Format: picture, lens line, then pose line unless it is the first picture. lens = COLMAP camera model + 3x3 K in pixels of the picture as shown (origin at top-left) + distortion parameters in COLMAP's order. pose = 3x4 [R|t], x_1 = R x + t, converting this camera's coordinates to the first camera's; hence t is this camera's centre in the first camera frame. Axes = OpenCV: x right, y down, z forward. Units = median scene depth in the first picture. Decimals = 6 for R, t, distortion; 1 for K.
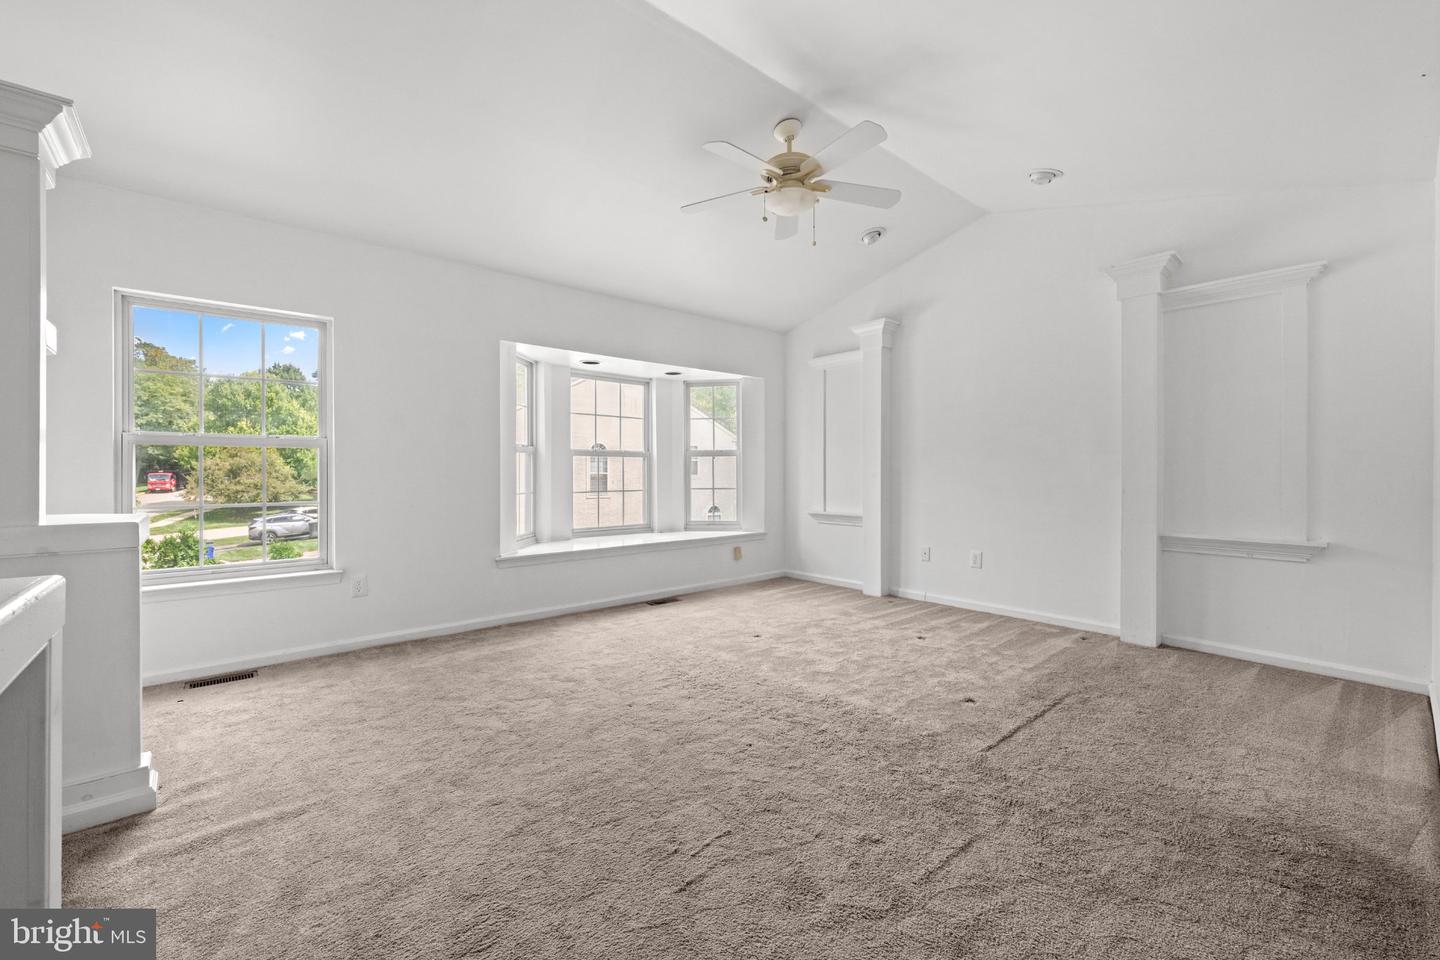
lens RADIAL K [[588.2, 0, 718.8], [0, 588.2, 482.7], [0, 0, 1]] dist [-0.003727, -0.000075]
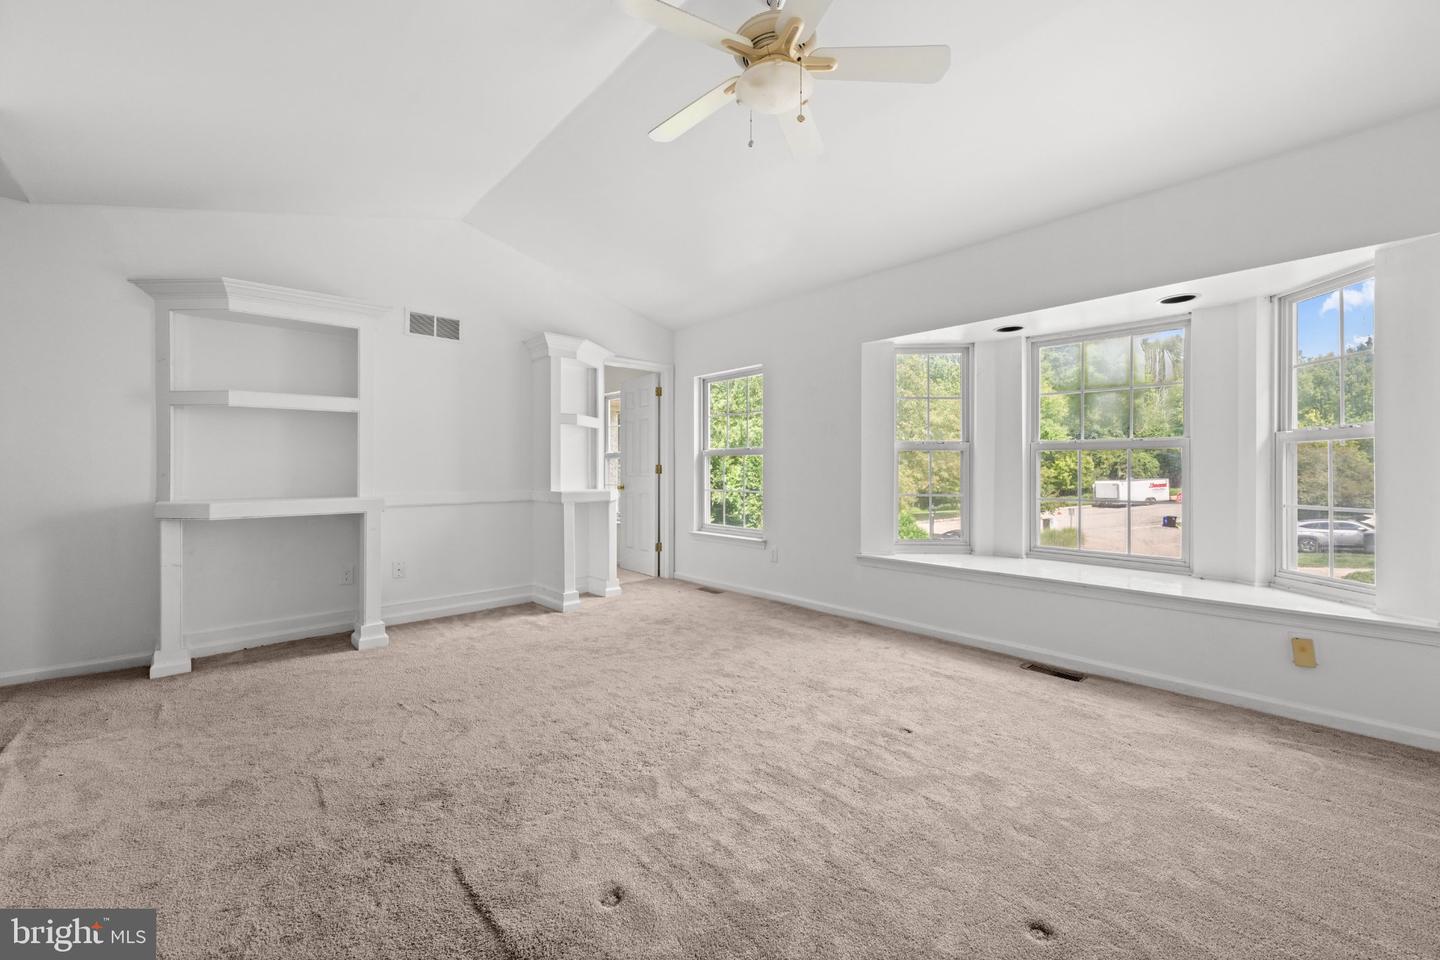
lens RADIAL K [[588.2, 0, 718.8], [0, 588.2, 482.7], [0, 0, 1]] dist [-0.003727, -0.000075]
pose [[0.011834, 0.025754, -0.999598, 0.736298], [-0.020324, 0.999468, 0.025510, -0.023174], [0.999723, 0.020014, 0.012352, 0.825913]]
